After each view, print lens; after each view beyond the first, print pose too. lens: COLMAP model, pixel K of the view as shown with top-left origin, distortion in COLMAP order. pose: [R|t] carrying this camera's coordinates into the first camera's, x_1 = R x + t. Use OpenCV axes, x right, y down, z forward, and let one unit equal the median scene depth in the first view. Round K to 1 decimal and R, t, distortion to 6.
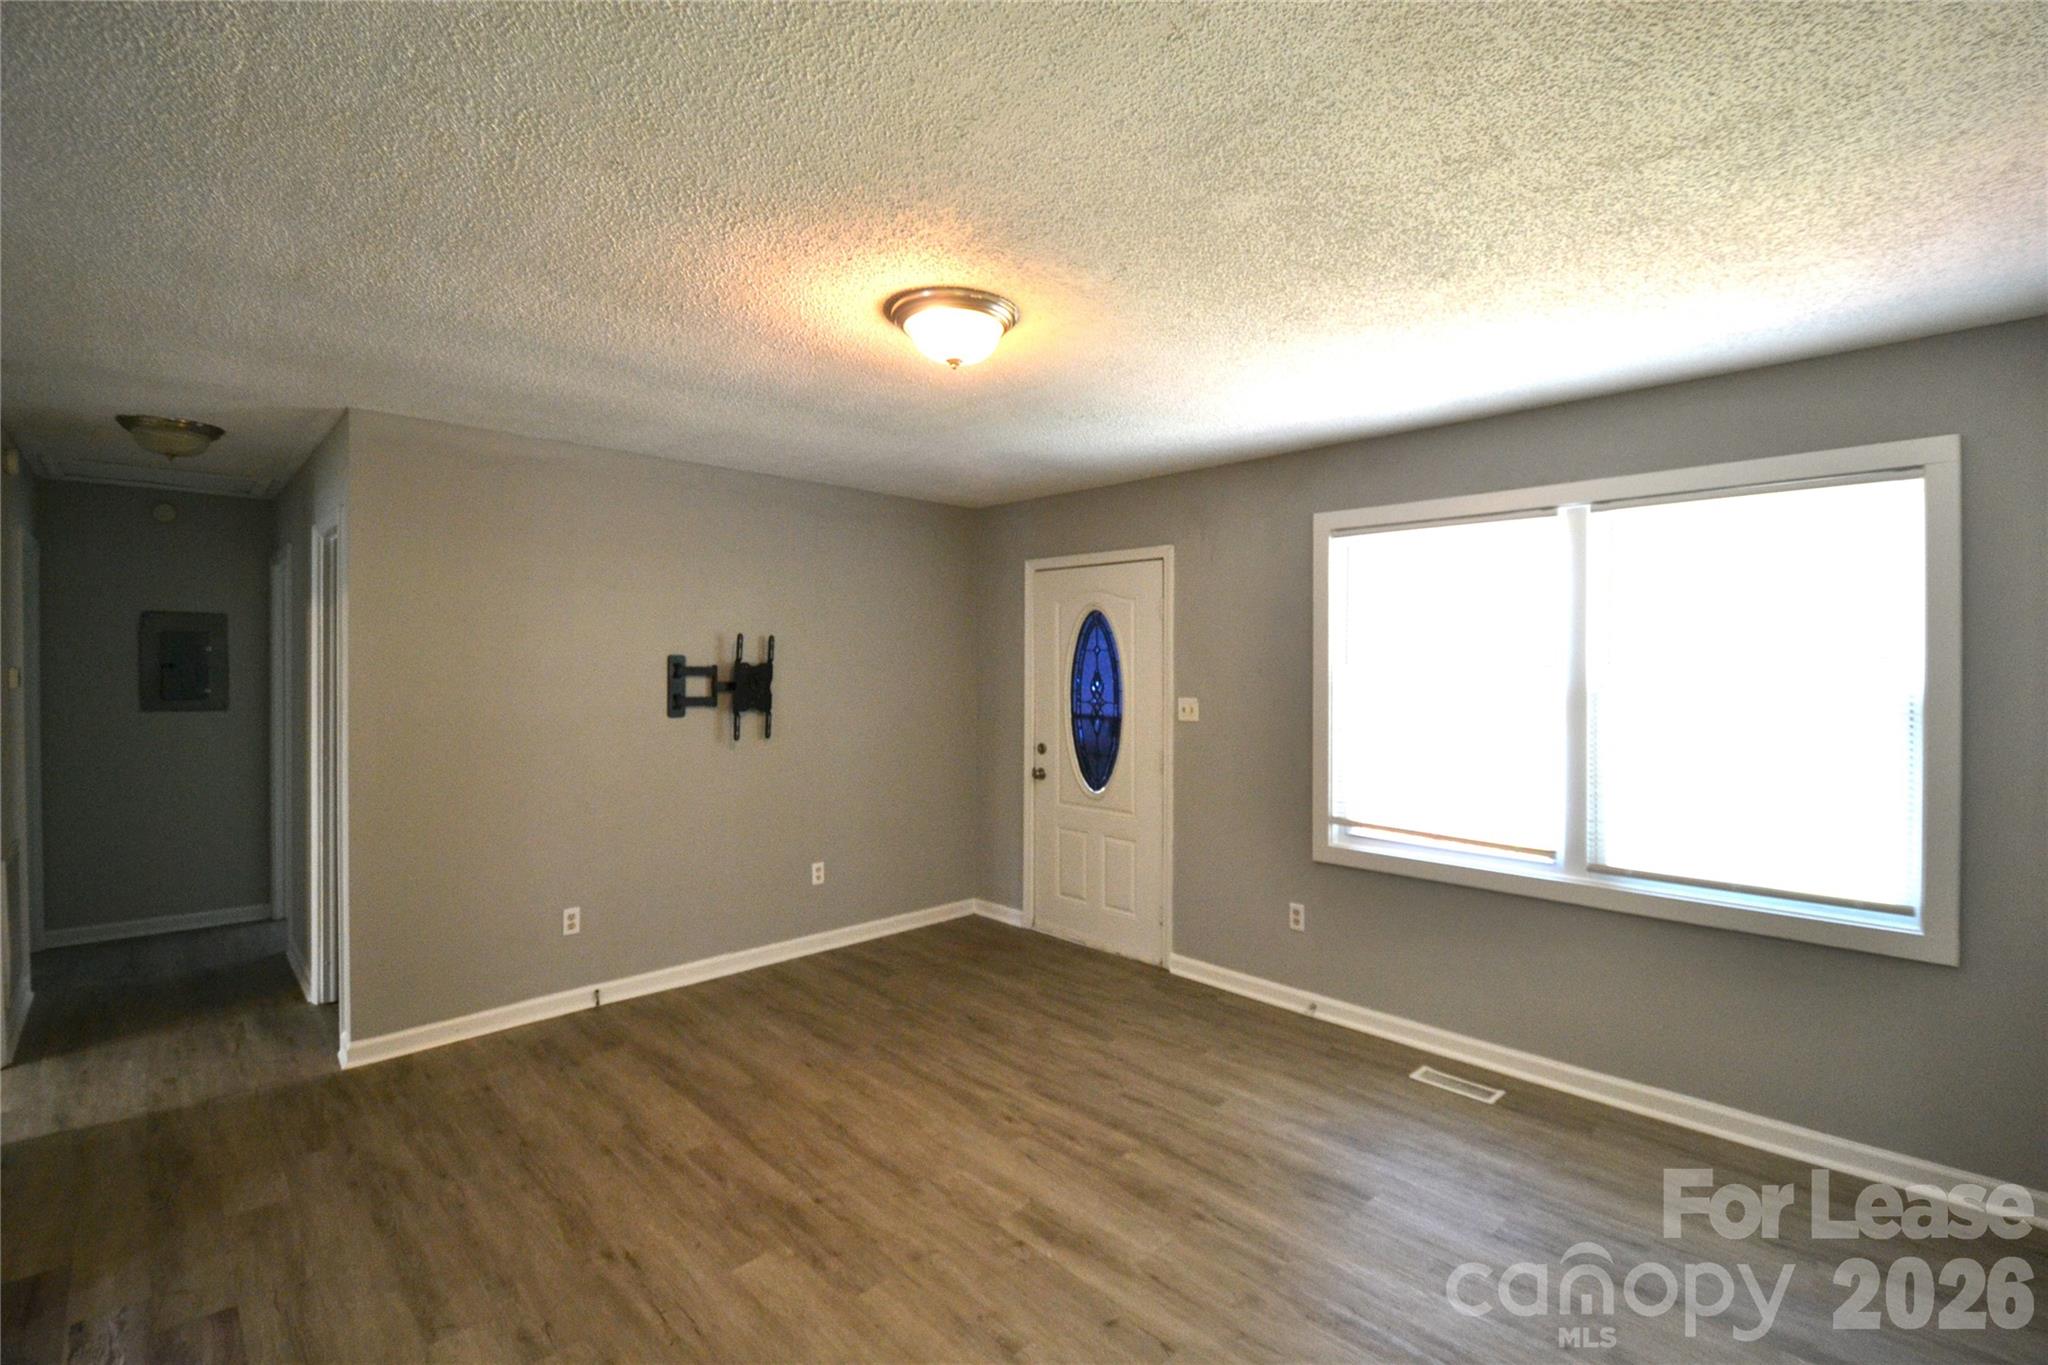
lens RADIAL K [[911.9, 0, 1025.6], [0, 911.9, 675.8], [0, 0, 1]] dist [0.021122, -0.026449]
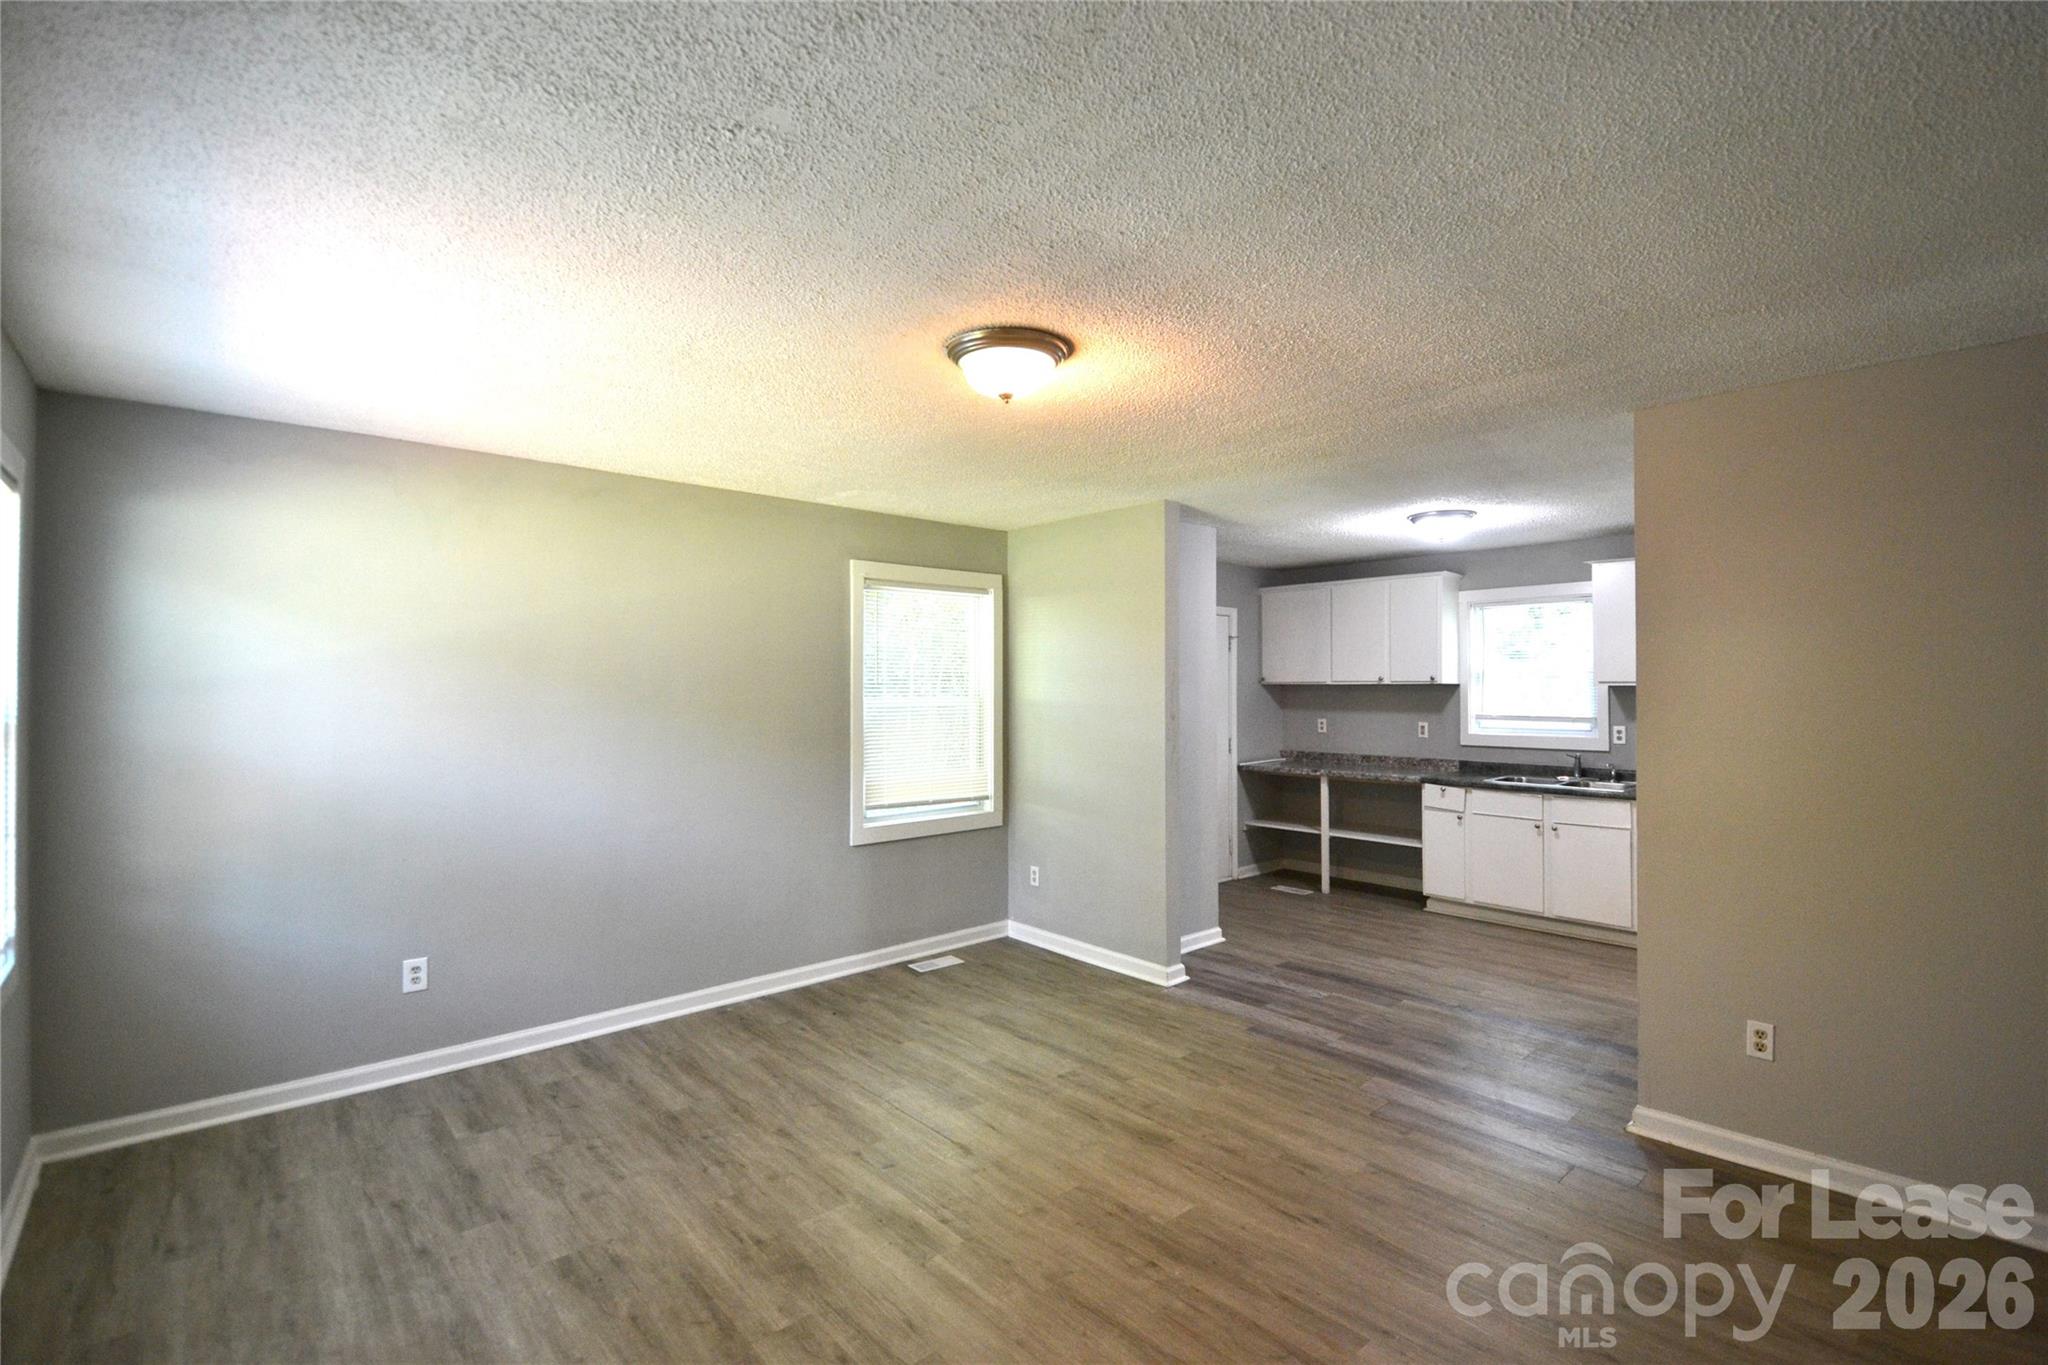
lens RADIAL K [[911.9, 0, 1025.6], [0, 911.9, 675.8], [0, 0, 1]] dist [0.021122, -0.026449]
pose [[-0.999392, -0.000267, 0.034855, -0.091768], [-0.000187, 0.999997, 0.002281, -0.018196], [-0.034856, 0.002273, -0.999390, 1.362579]]
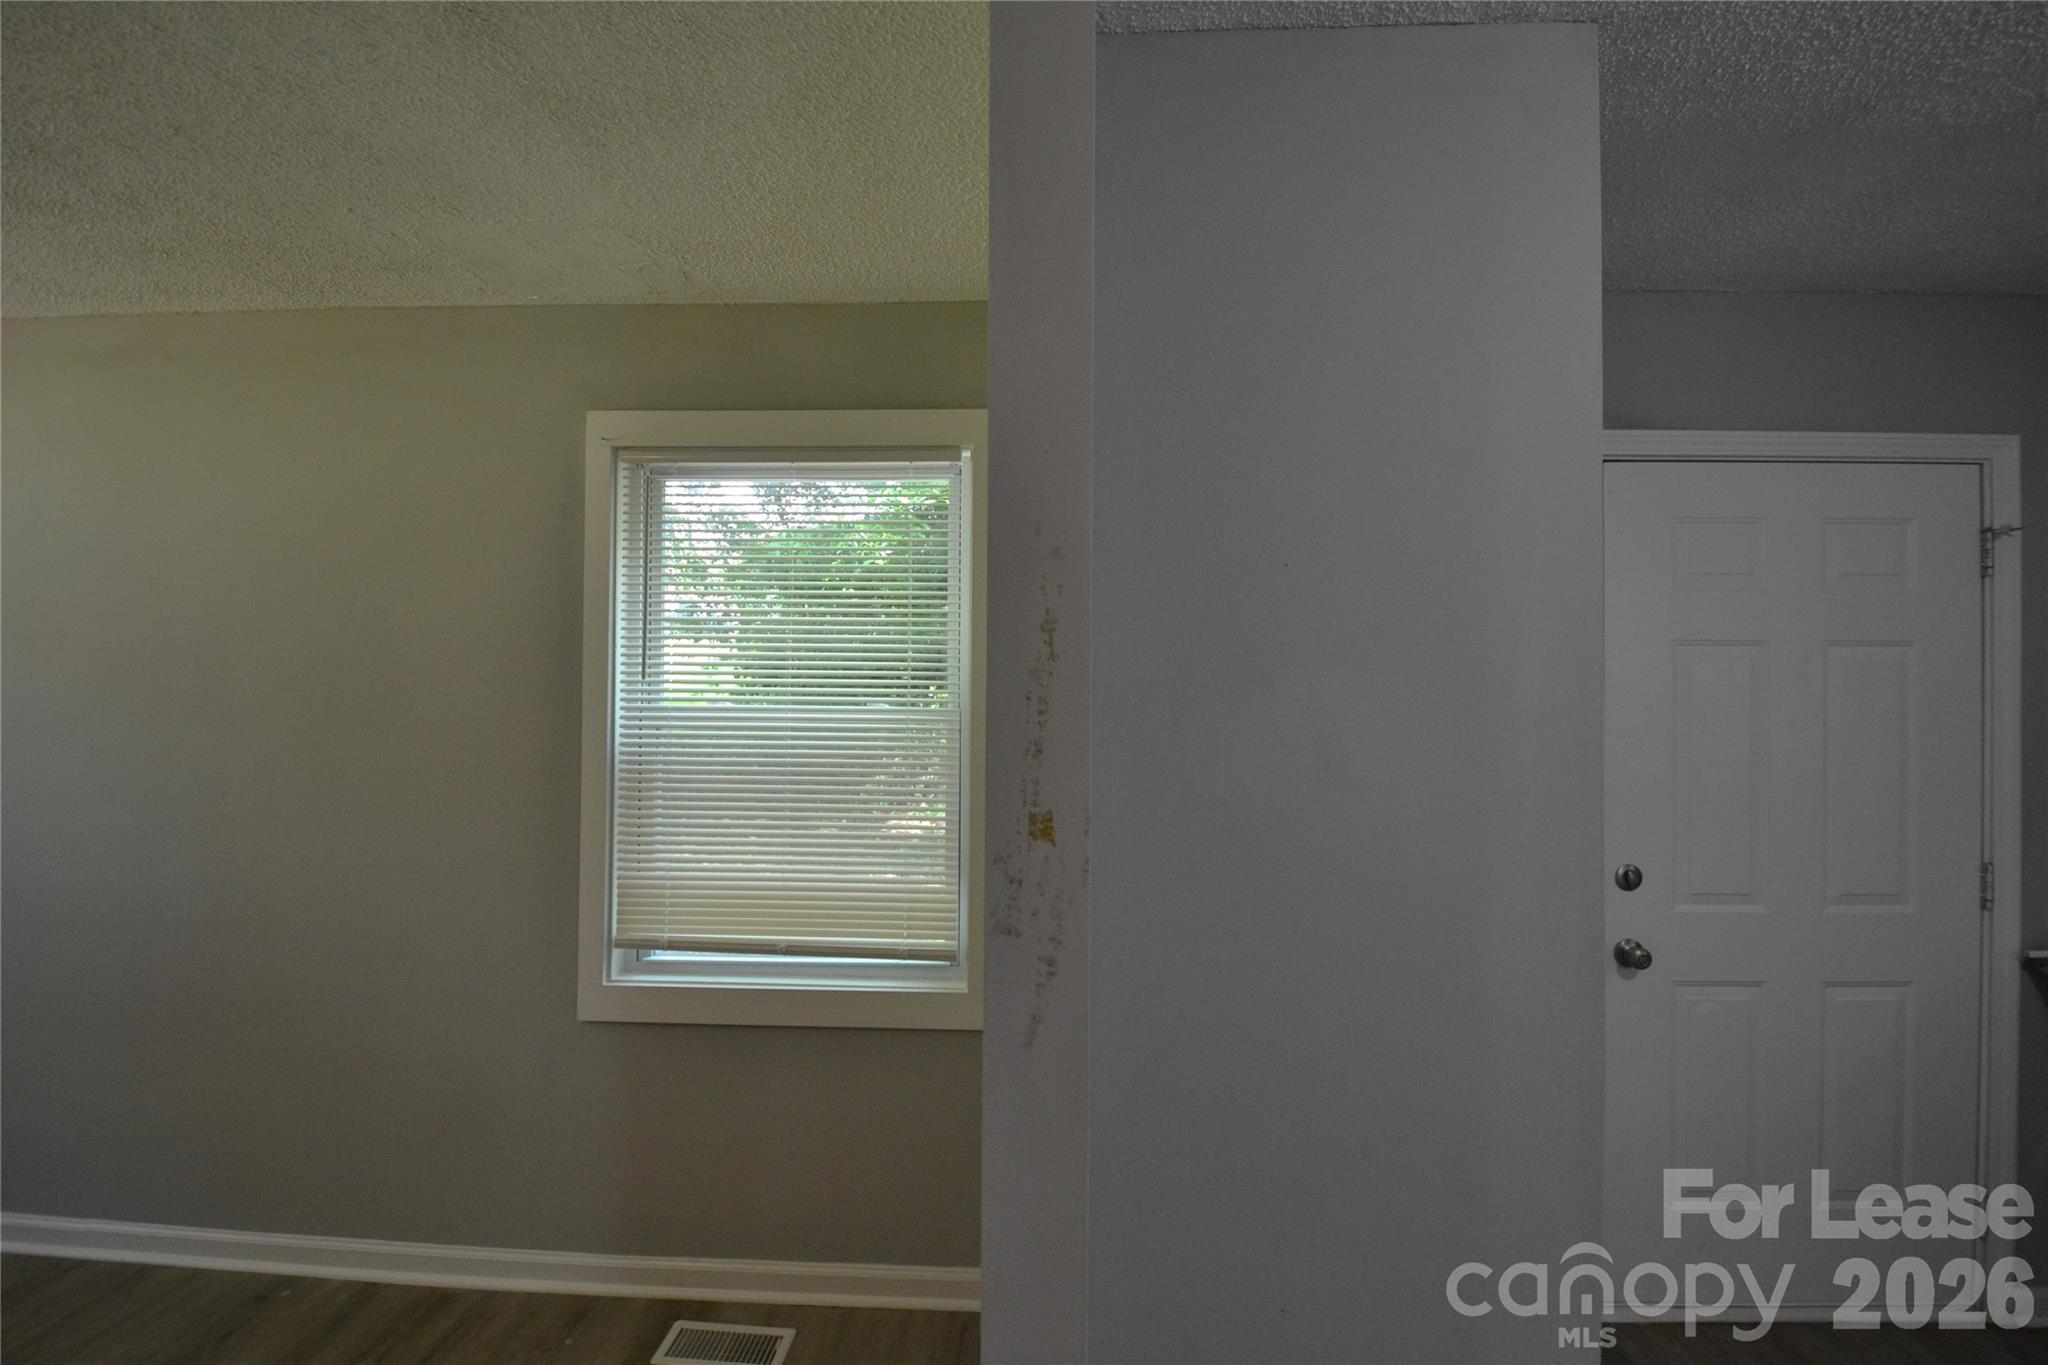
lens RADIAL K [[911.9, 0, 1025.6], [0, 911.9, 675.8], [0, 0, 1]] dist [0.021122, -0.026449]
pose [[-0.688098, -0.000778, 0.725617, -0.454269], [-0.000754, 1.000000, 0.000358, -0.002808], [-0.725617, -0.000301, -0.688098, 0.260643]]
